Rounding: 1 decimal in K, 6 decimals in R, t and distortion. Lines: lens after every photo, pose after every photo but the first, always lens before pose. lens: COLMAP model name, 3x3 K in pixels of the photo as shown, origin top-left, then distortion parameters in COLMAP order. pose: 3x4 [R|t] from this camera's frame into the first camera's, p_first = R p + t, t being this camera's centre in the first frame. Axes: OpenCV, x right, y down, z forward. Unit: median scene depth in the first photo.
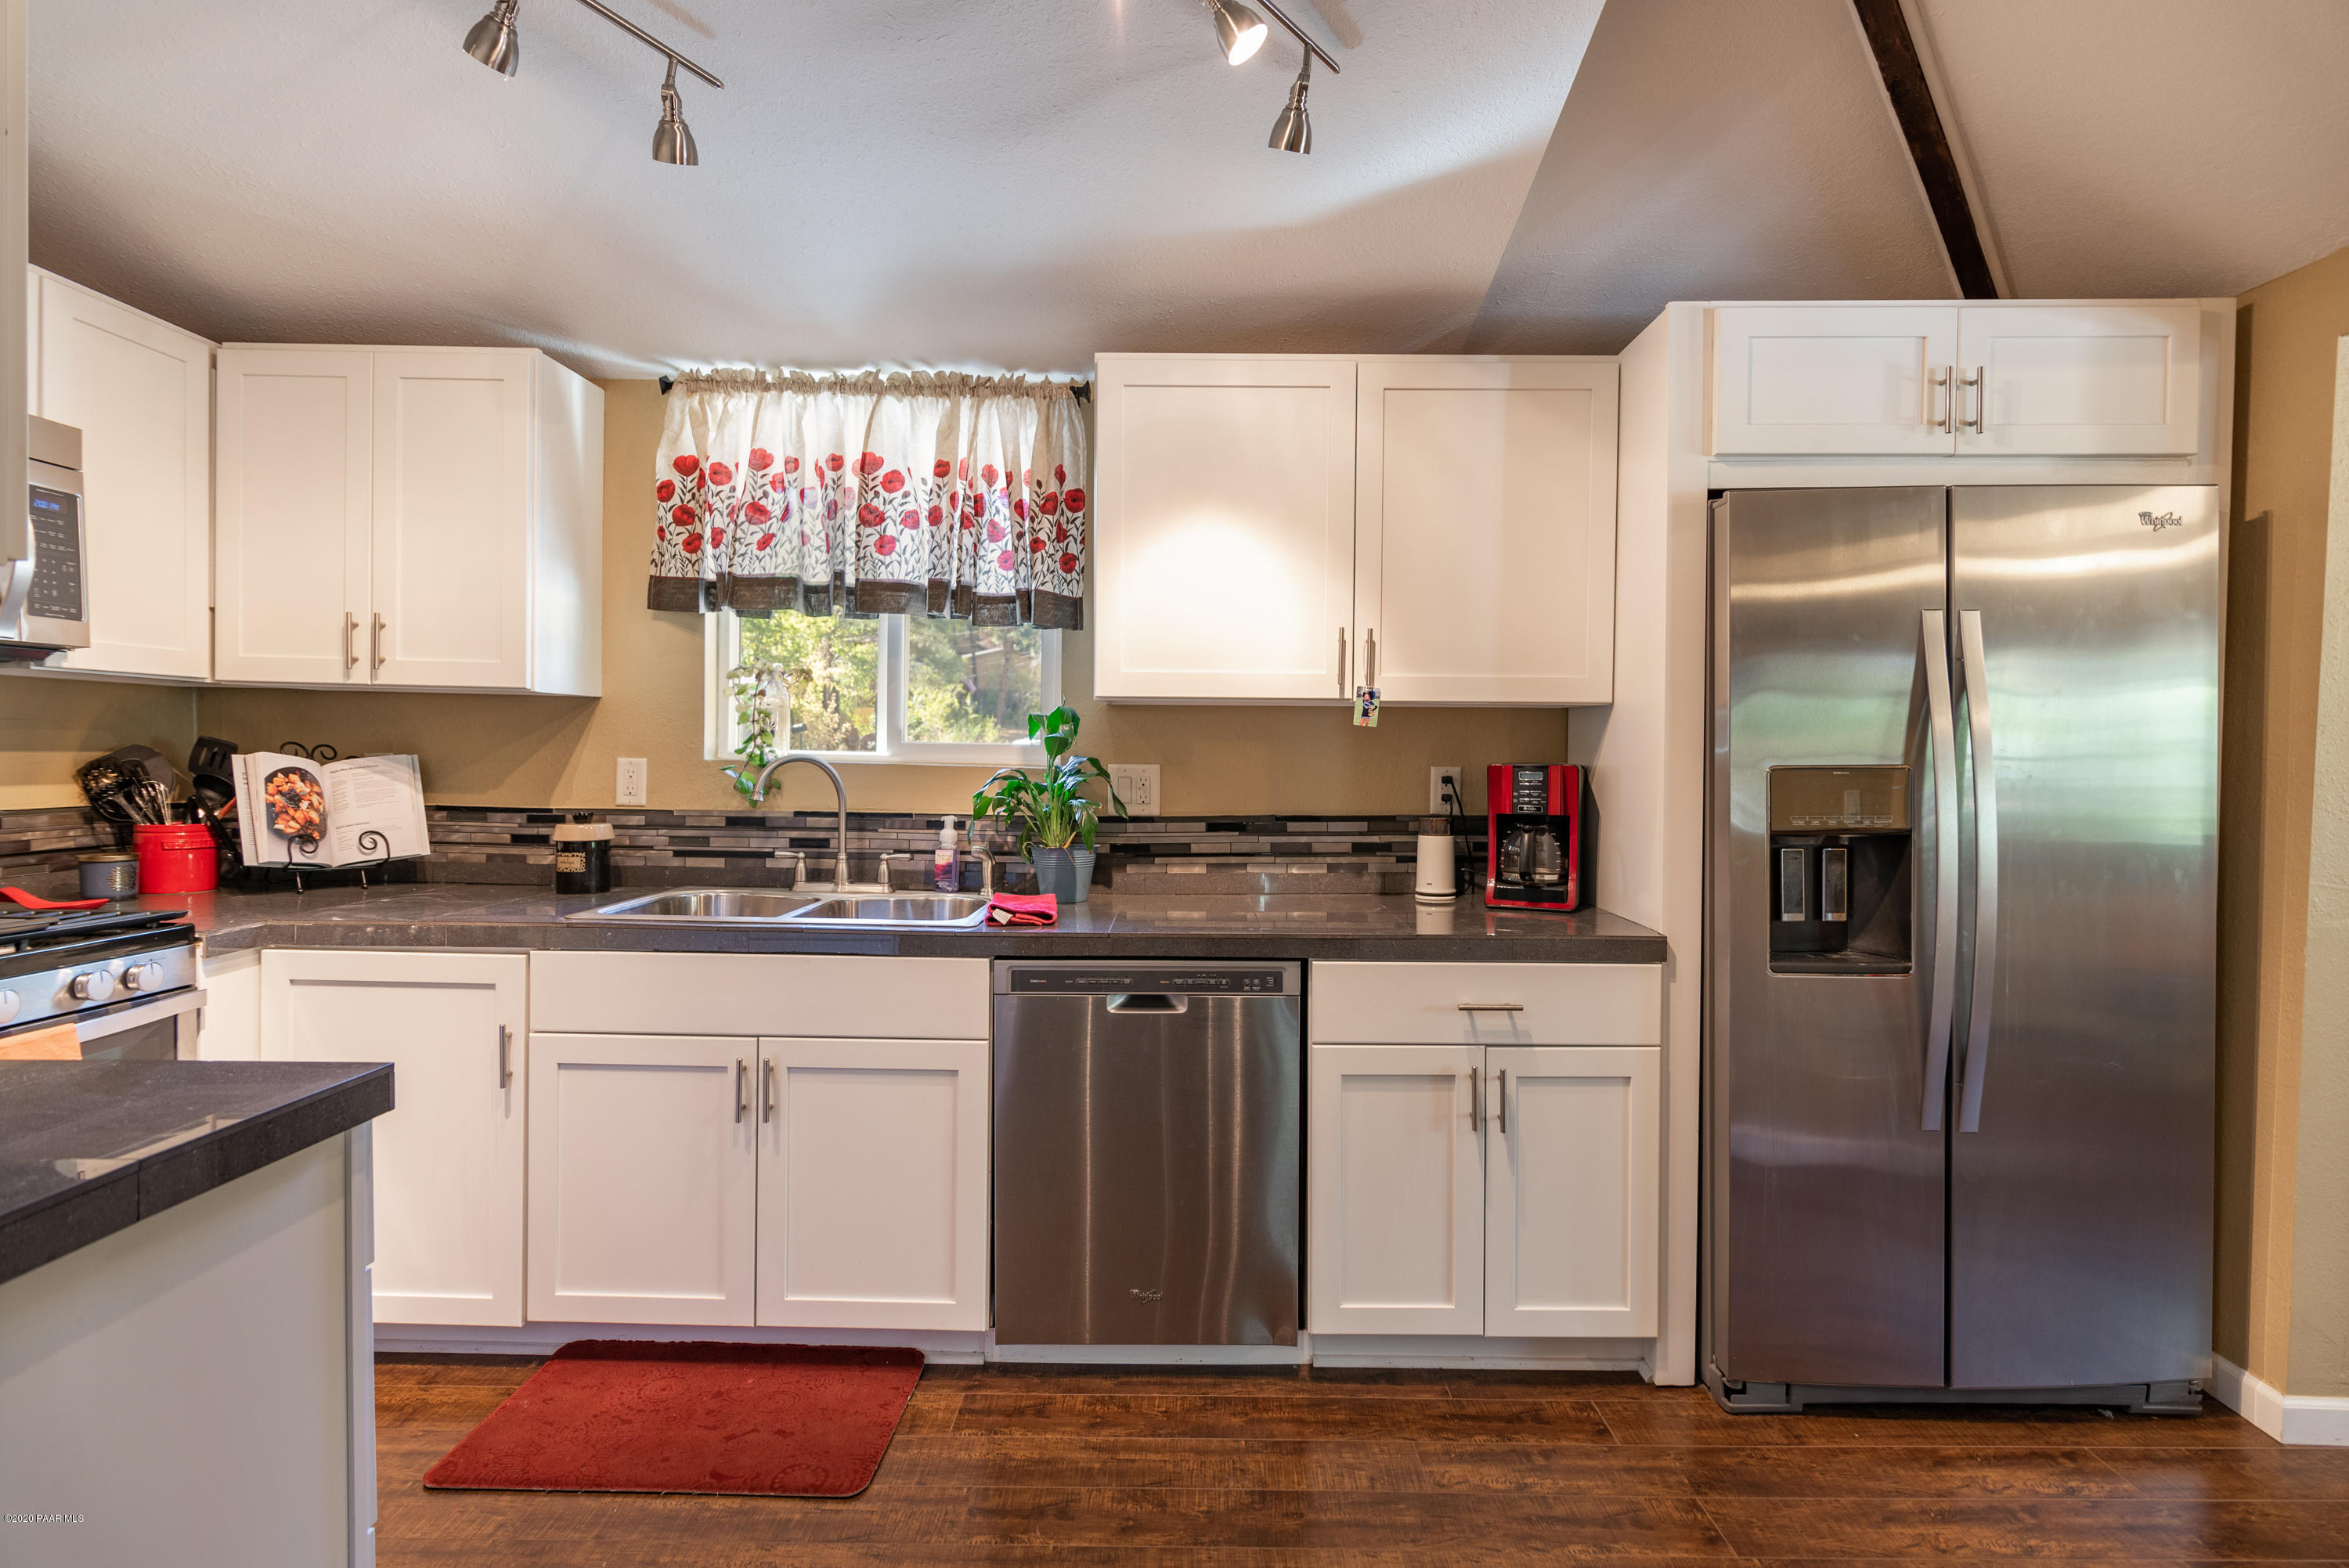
lens RADIAL K [[1155.8, 0, 1176.1], [0, 1155.8, 776.3], [0, 0, 1]] dist [-0.001154, -0.000859]
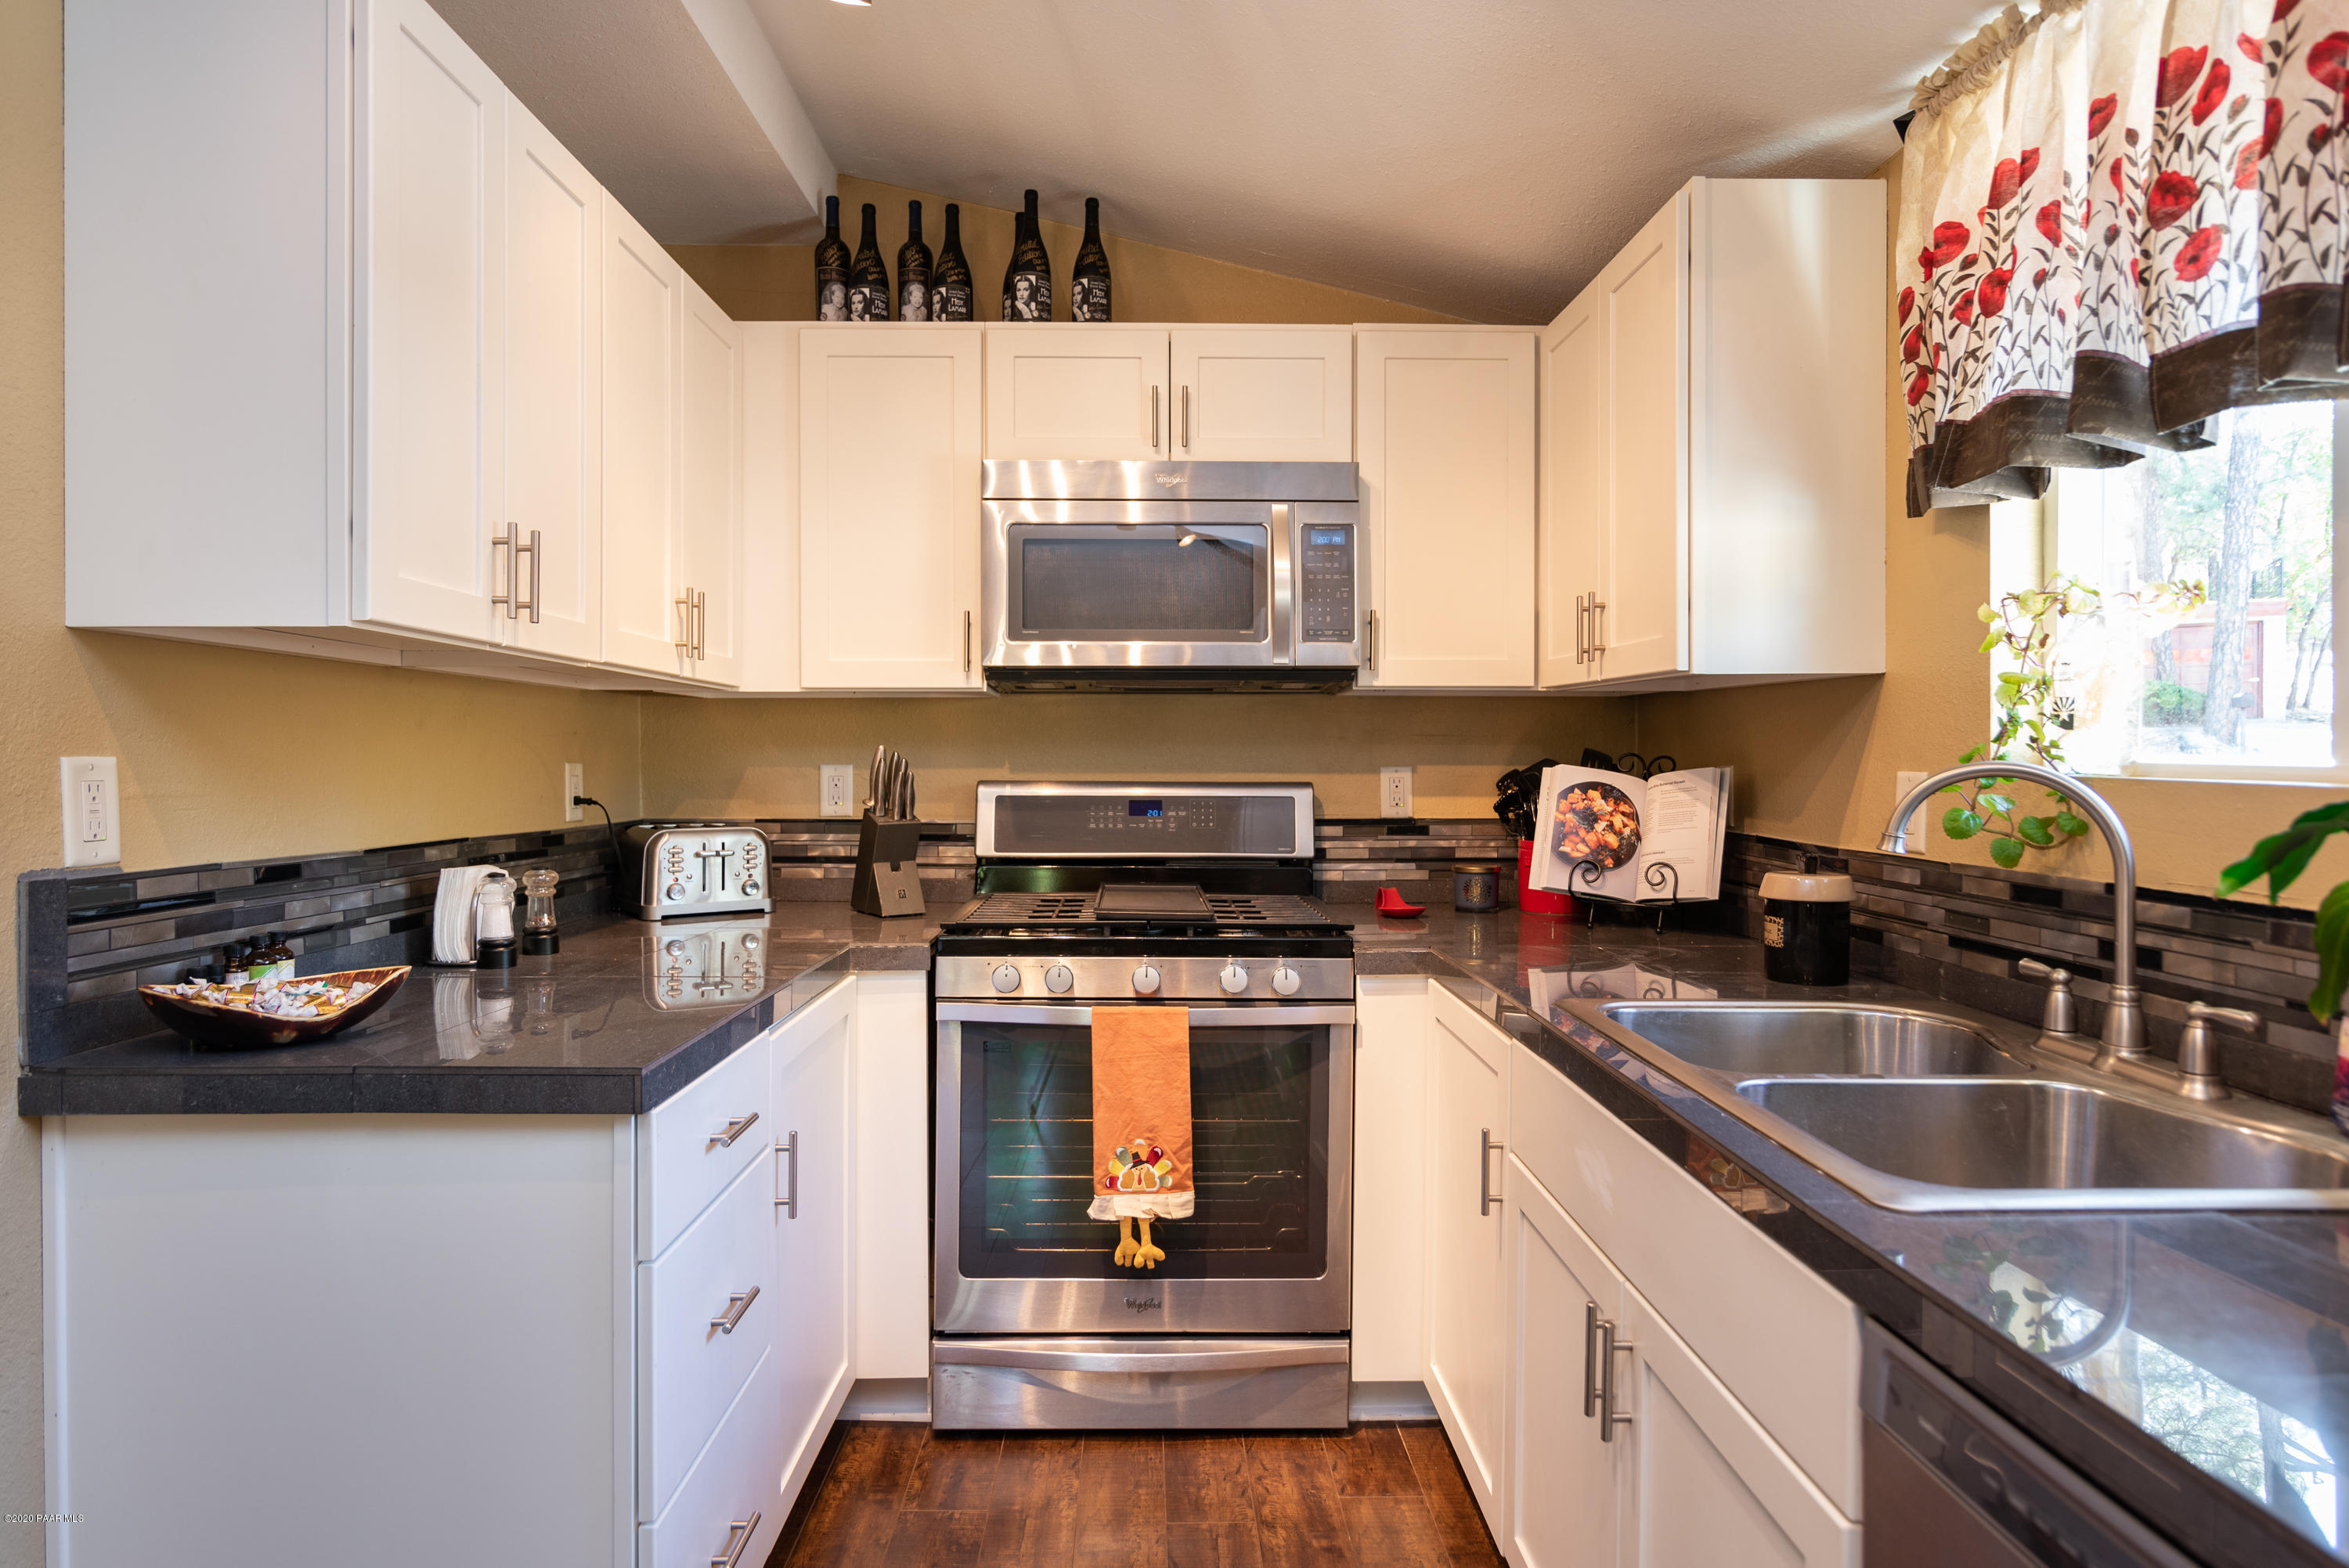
lens RADIAL K [[1323.0, 0, 1171.5], [0, 1323.0, 770.9], [0, 0, 1]] dist [-0.004023, -0.001279]
pose [[0.025765, -0.002687, -0.999664, 0.210203], [-0.022134, 0.999750, -0.003257, -0.005698], [0.999423, 0.022211, 0.025699, 0.628447]]
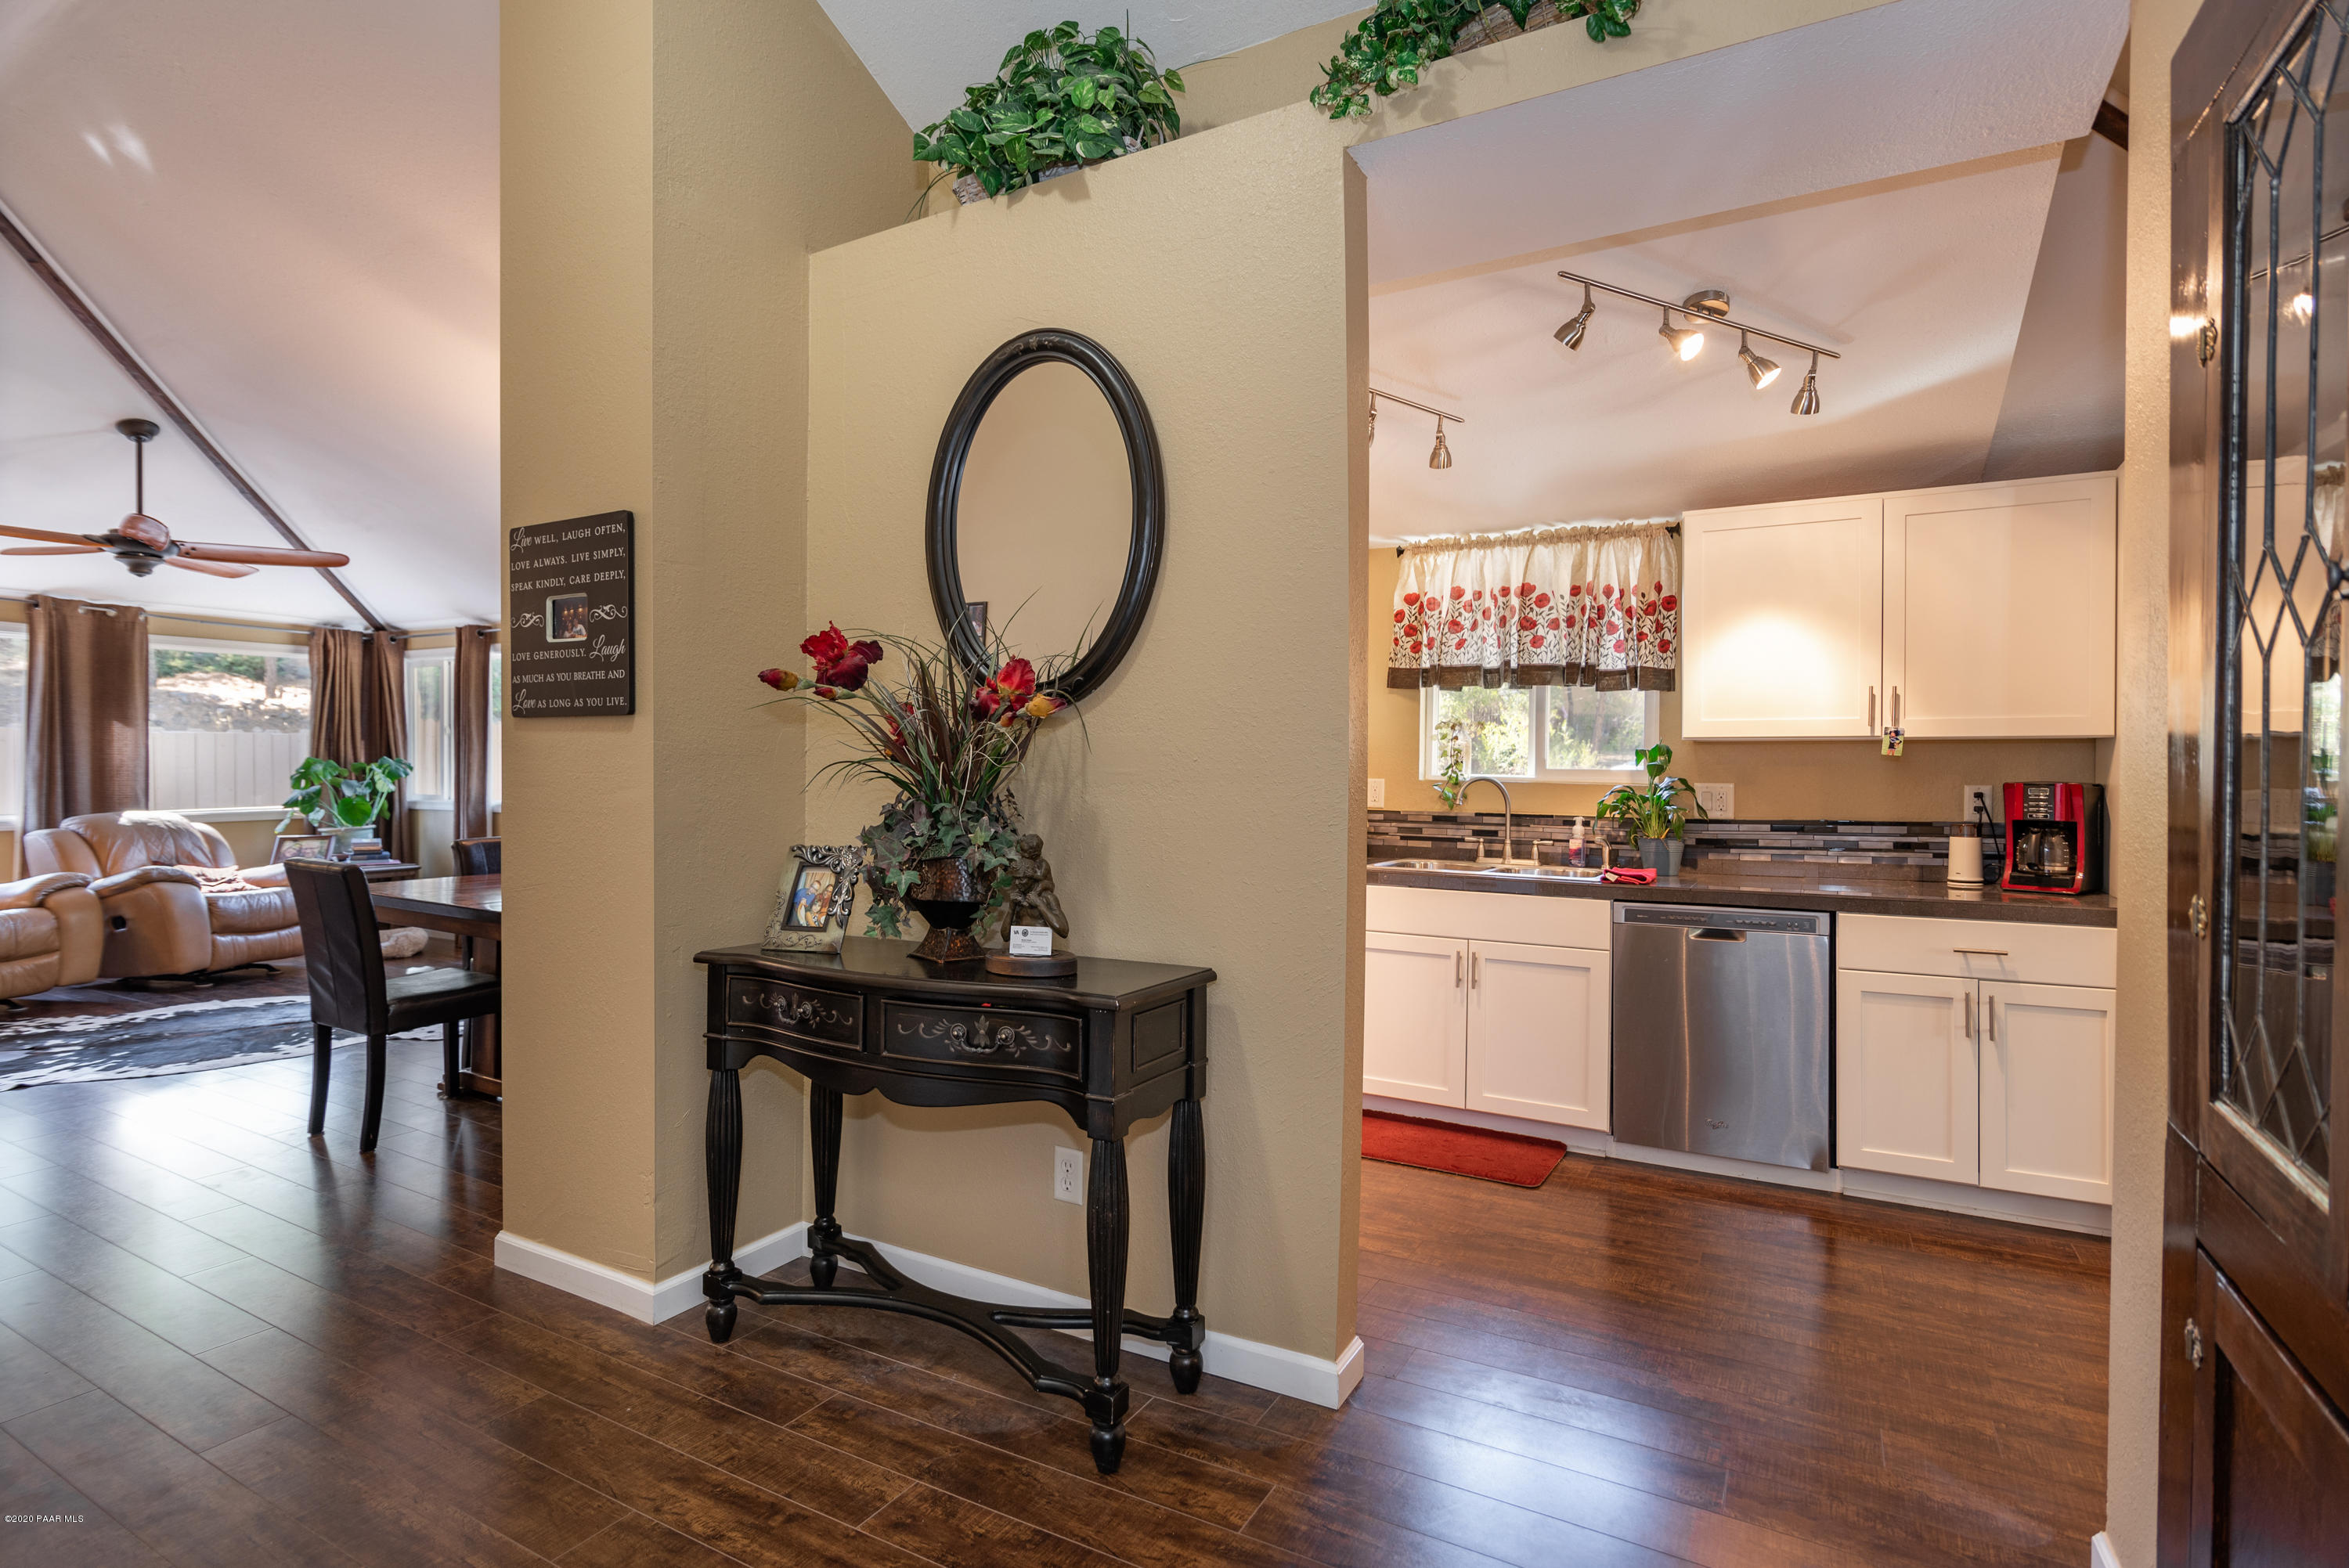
lens RADIAL K [[1155.8, 0, 1176.1], [0, 1155.8, 776.3], [0, 0, 1]] dist [-0.001154, -0.000859]
pose [[0.877269, -0.001600, -0.479997, 0.068515], [-0.009050, 0.999762, -0.019873, 0.016372], [0.479914, 0.021778, 0.877045, -0.594433]]
